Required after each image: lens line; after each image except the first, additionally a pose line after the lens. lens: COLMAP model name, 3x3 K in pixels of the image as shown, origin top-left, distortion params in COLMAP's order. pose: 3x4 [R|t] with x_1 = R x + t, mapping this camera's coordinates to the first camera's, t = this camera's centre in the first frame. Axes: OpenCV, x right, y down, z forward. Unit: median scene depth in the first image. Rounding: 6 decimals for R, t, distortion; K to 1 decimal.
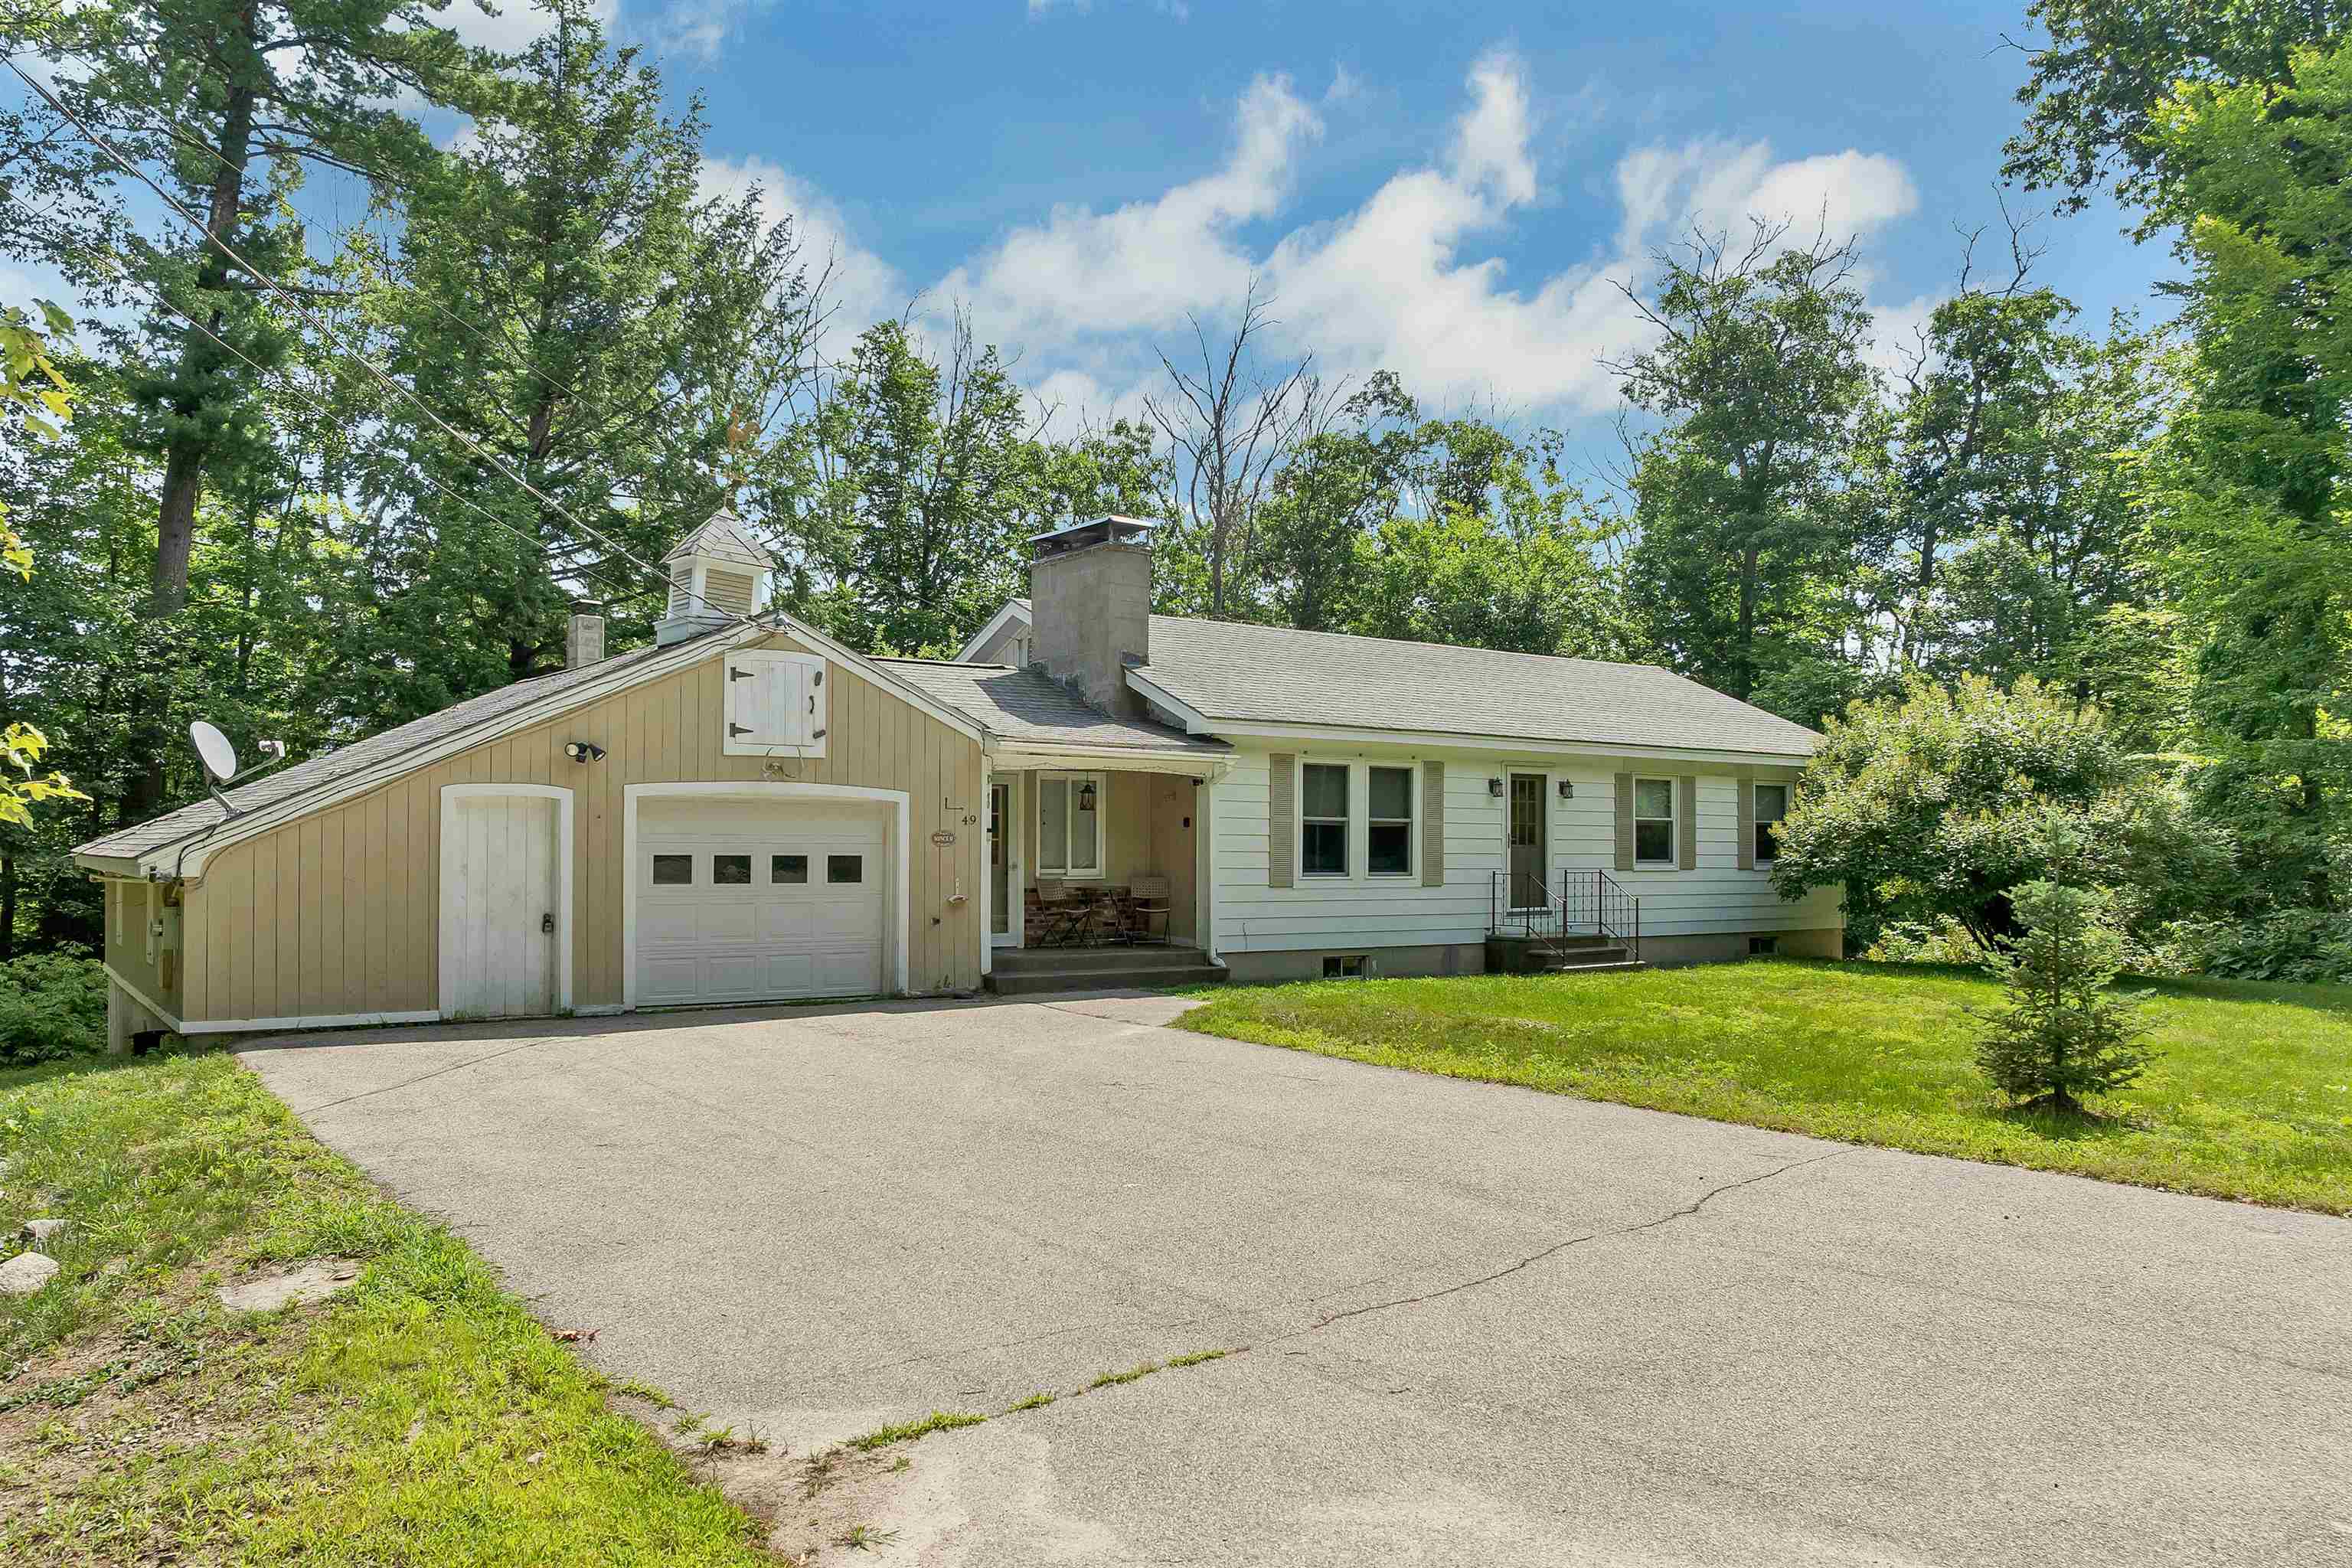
lens RADIAL K [[1682.3, 0, 1176.0], [0, 1682.3, 784.0], [0, 0, 1]] dist [-0.009596, -0.054191]
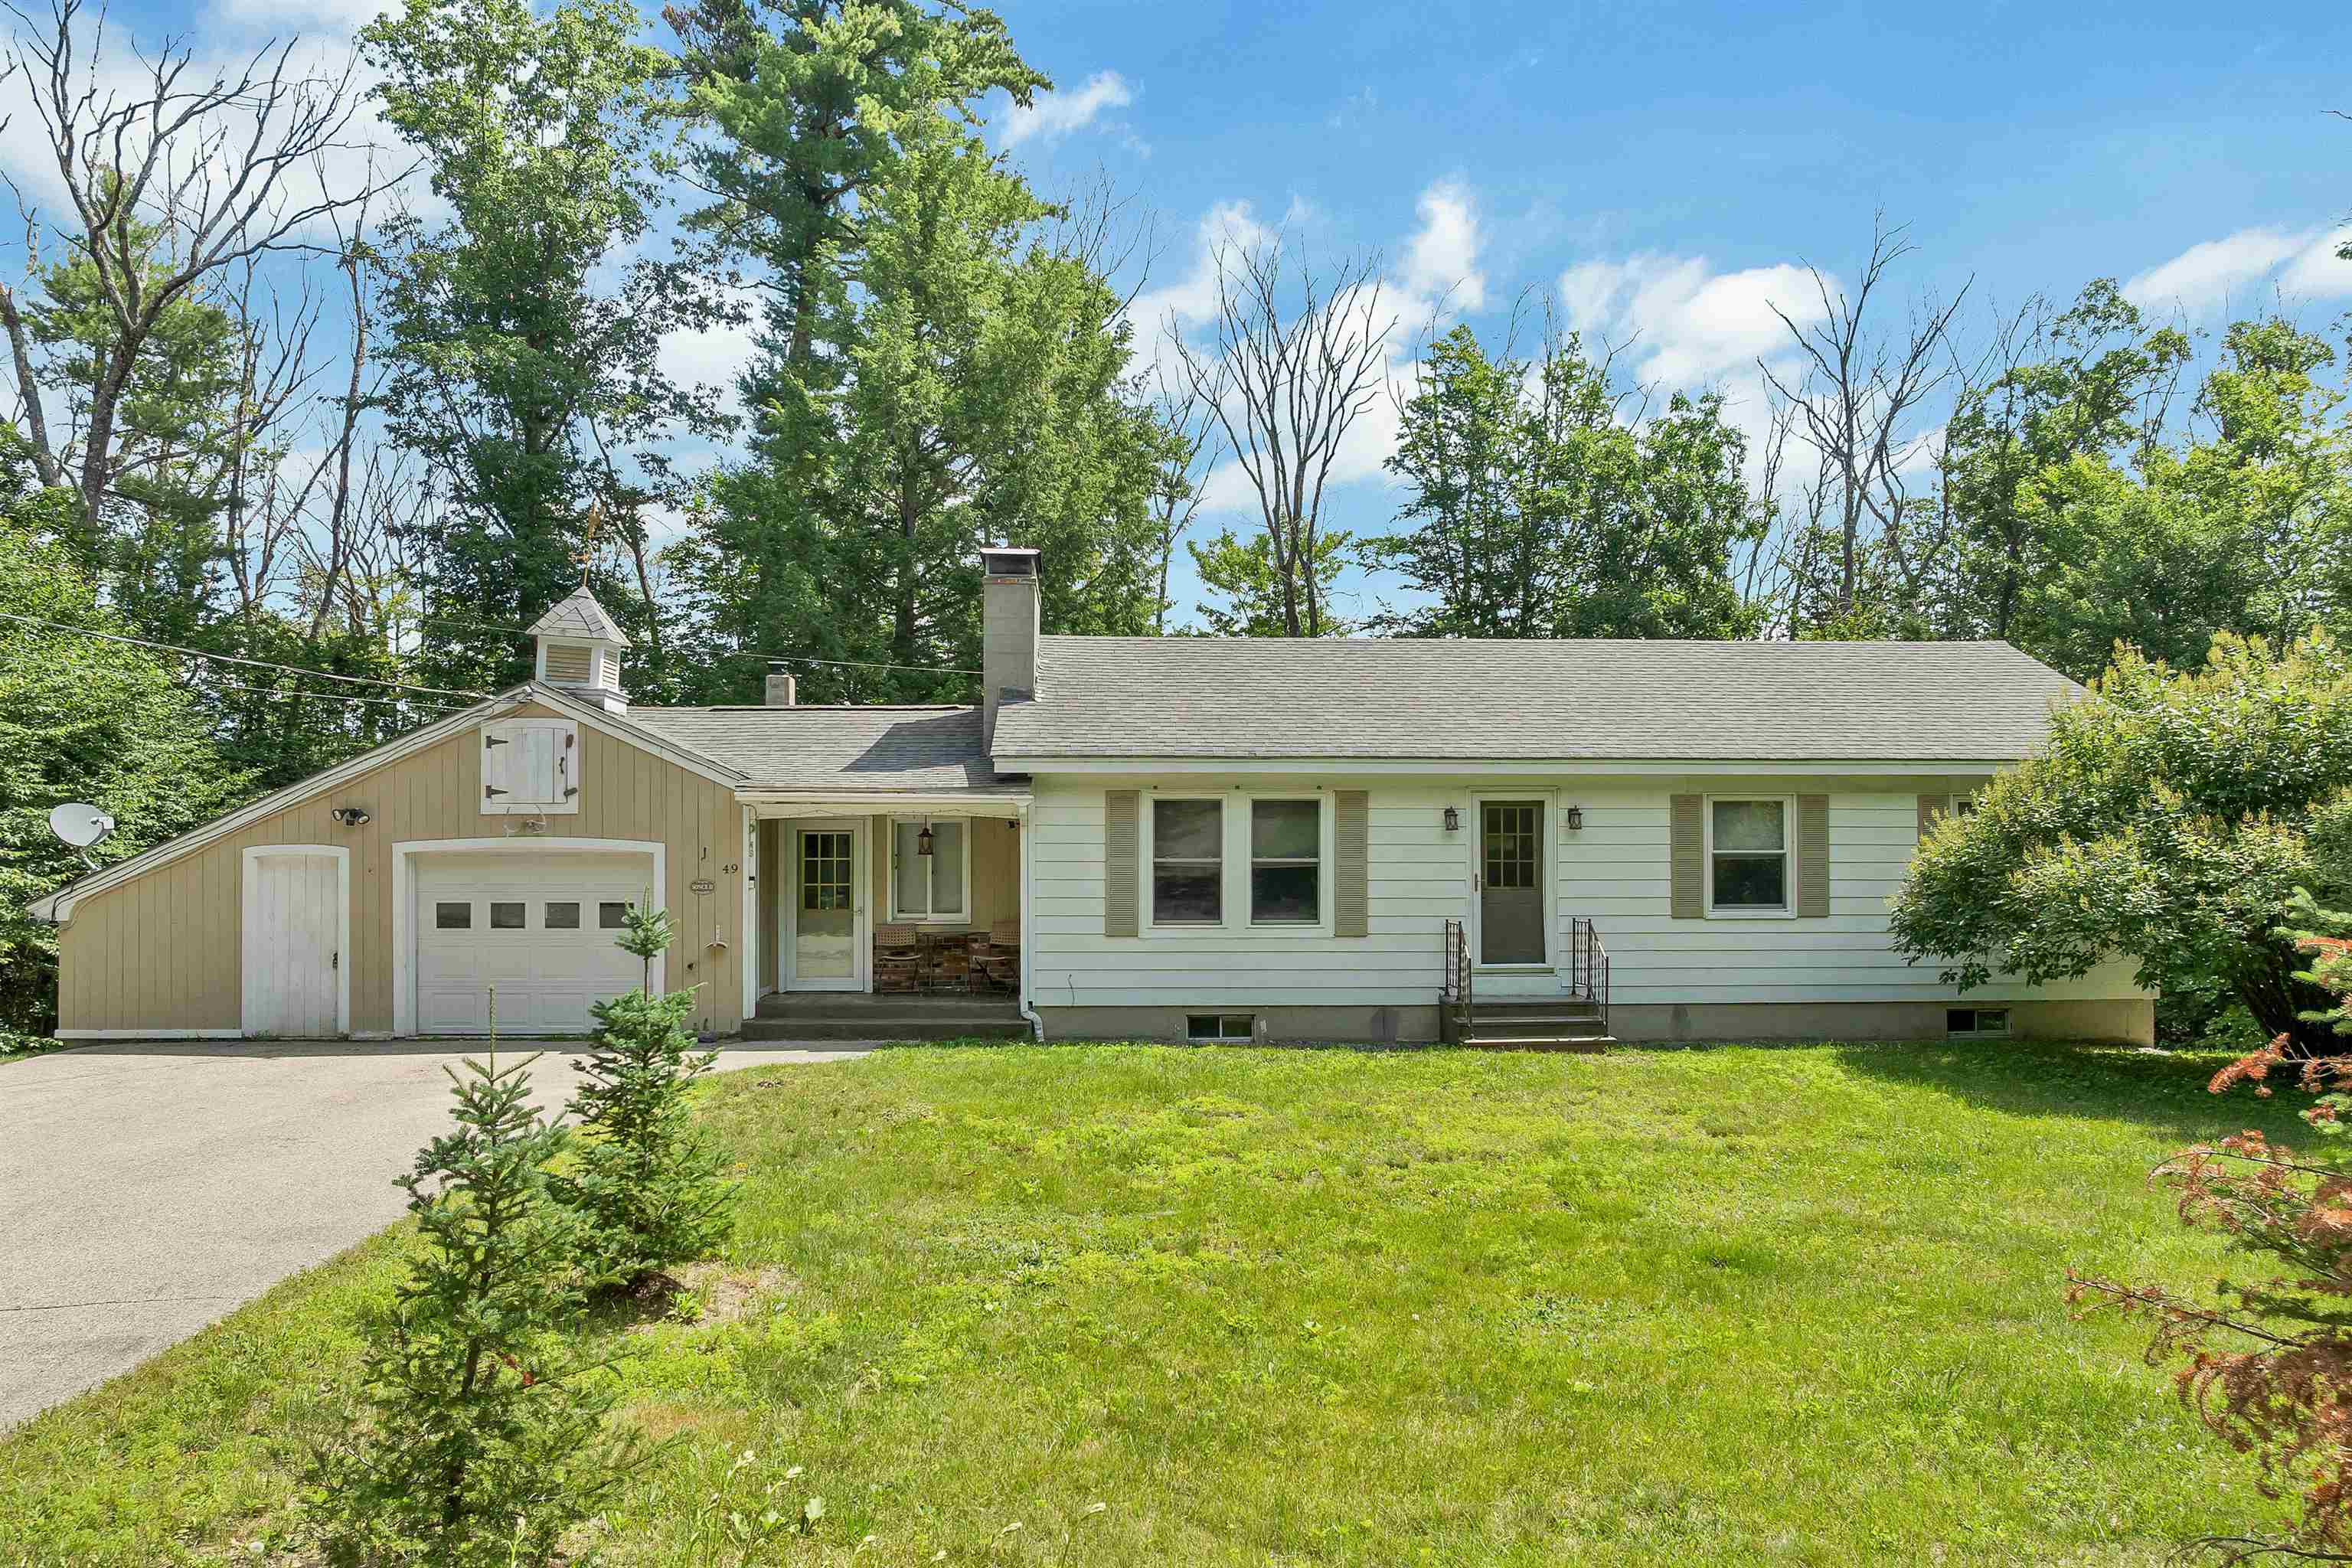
lens RADIAL K [[1682.3, 0, 1176.0], [0, 1682.3, 784.0], [0, 0, 1]] dist [-0.009596, -0.054191]
pose [[0.833699, -0.029185, -0.551448, 0.594906], [0.026427, 0.999567, -0.012948, -0.008685], [0.551587, -0.003778, 0.834109, 0.257997]]
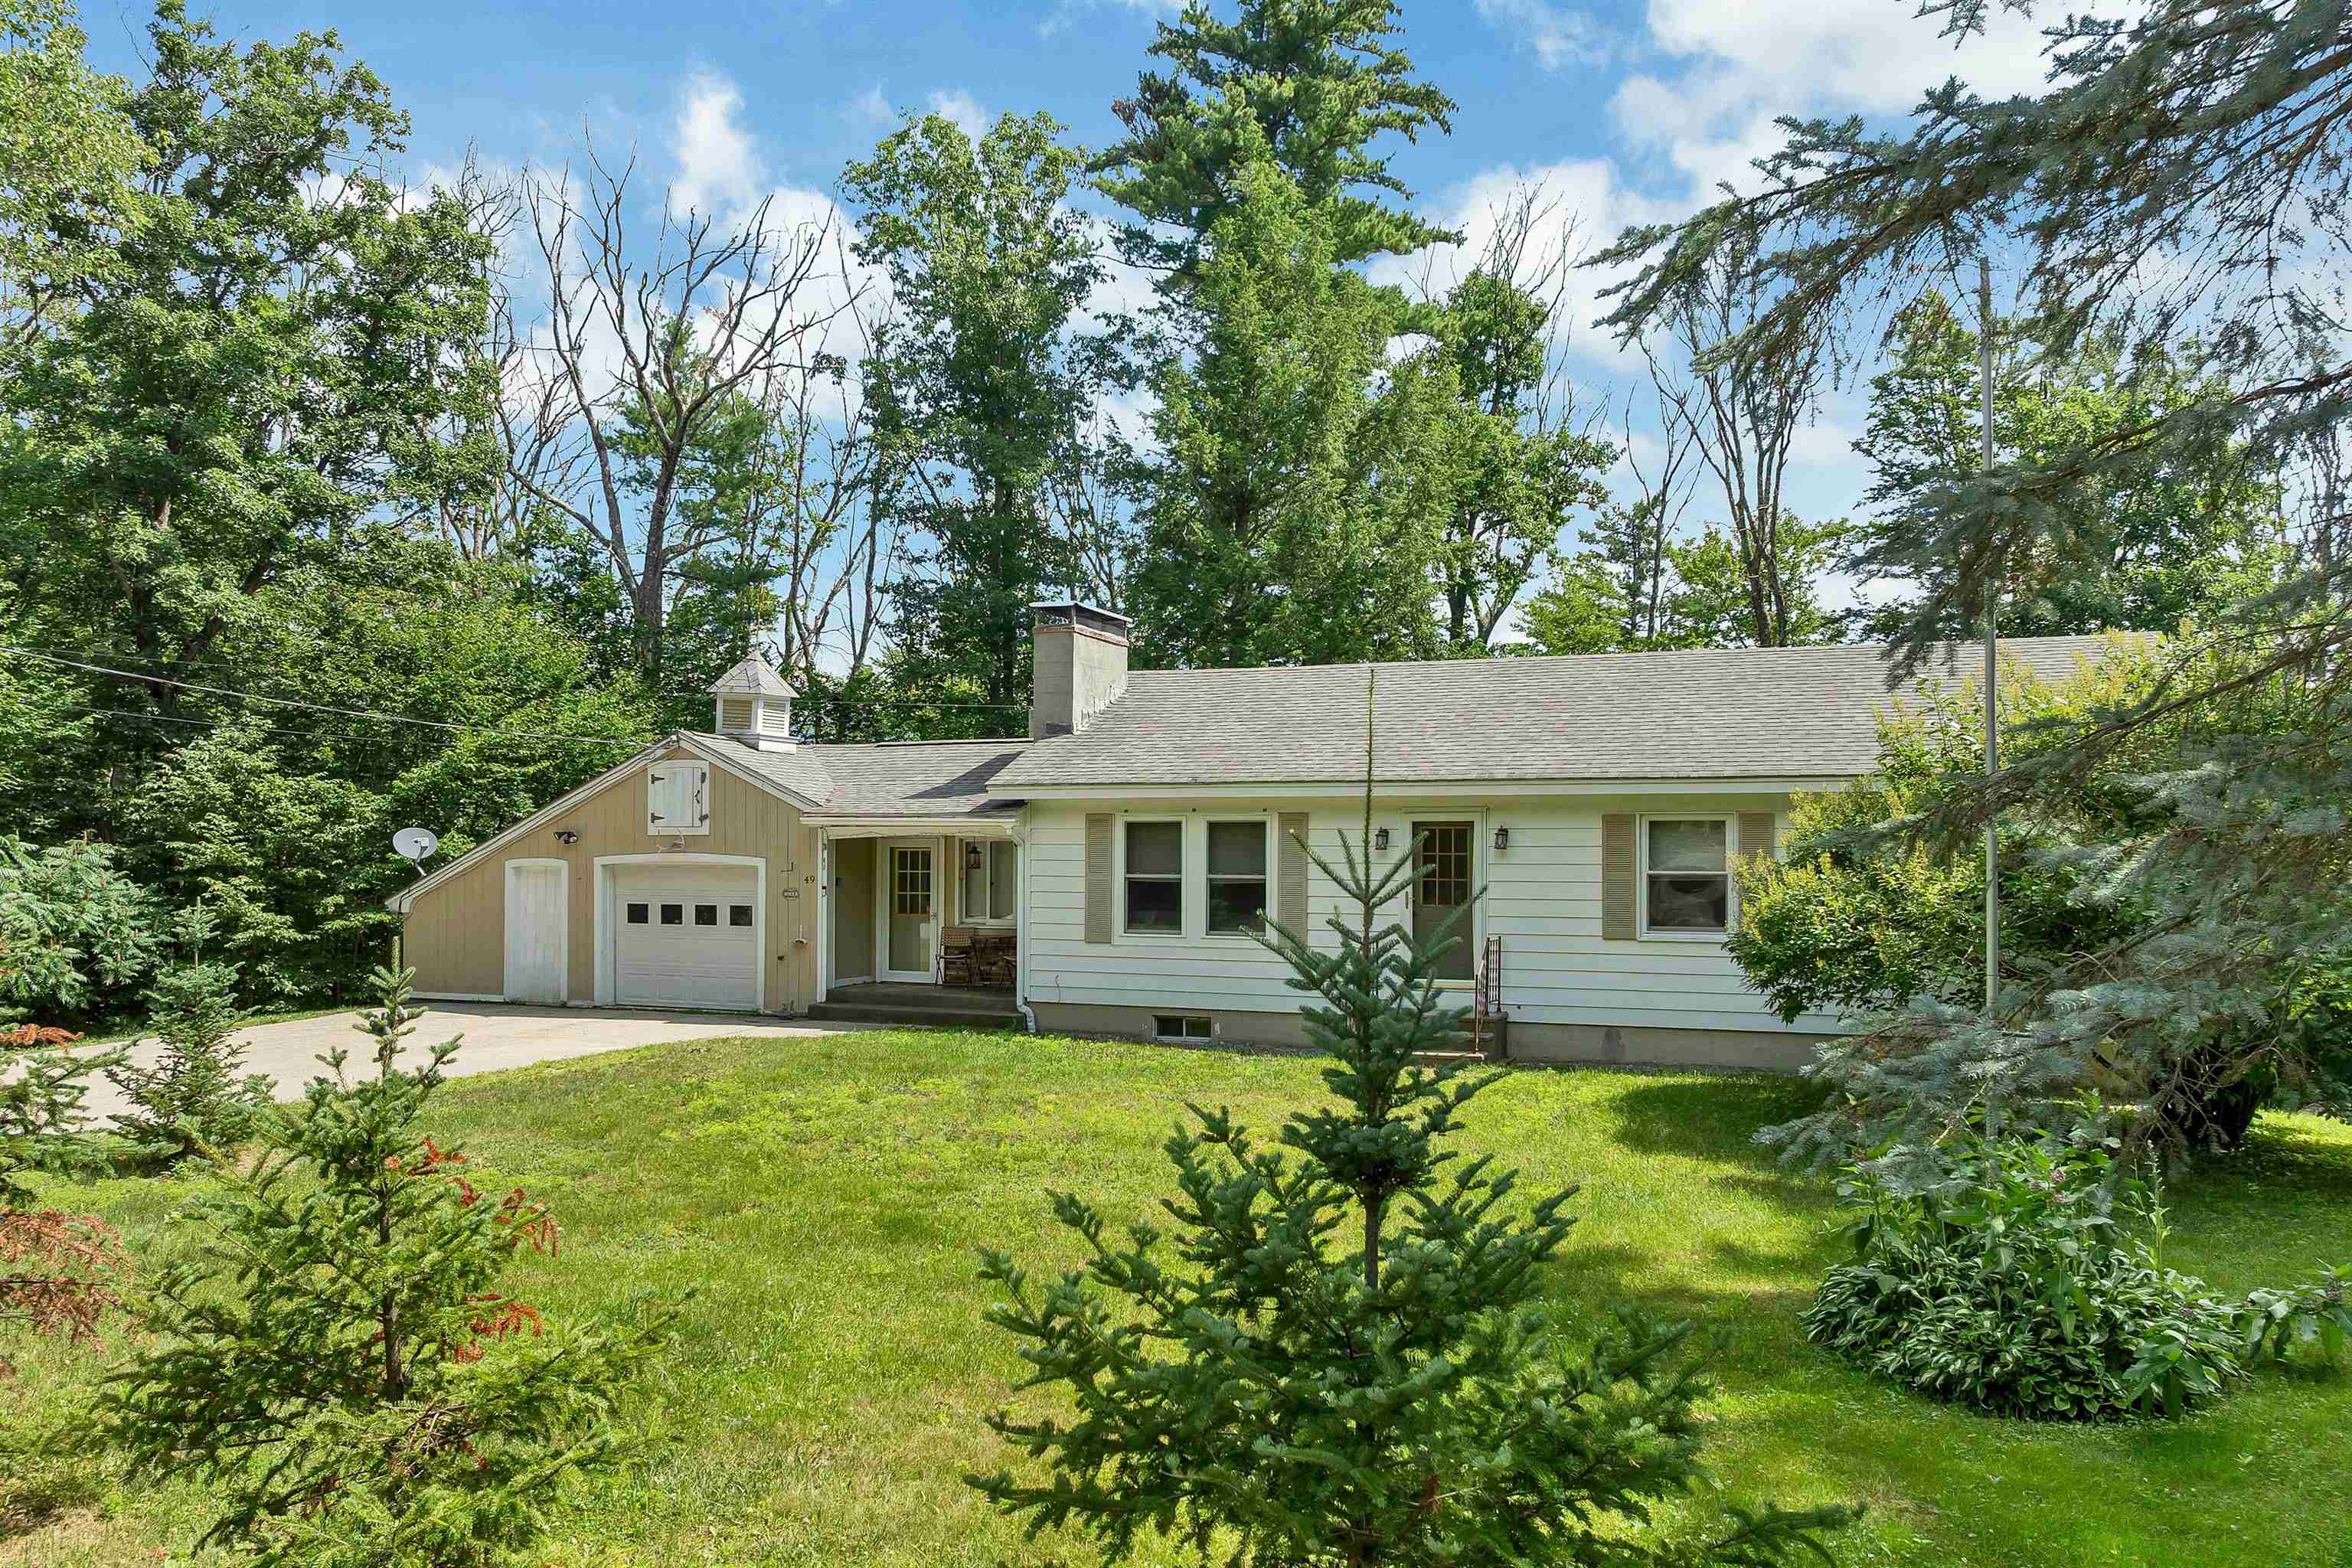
lens RADIAL K [[1682.3, 0, 1176.0], [0, 1682.3, 784.0], [0, 0, 1]] dist [-0.009596, -0.054191]
pose [[0.530763, -0.039993, -0.846576, 0.968453], [0.030716, 0.999137, -0.027943, -0.005727], [0.846963, -0.011172, 0.531534, 0.495958]]
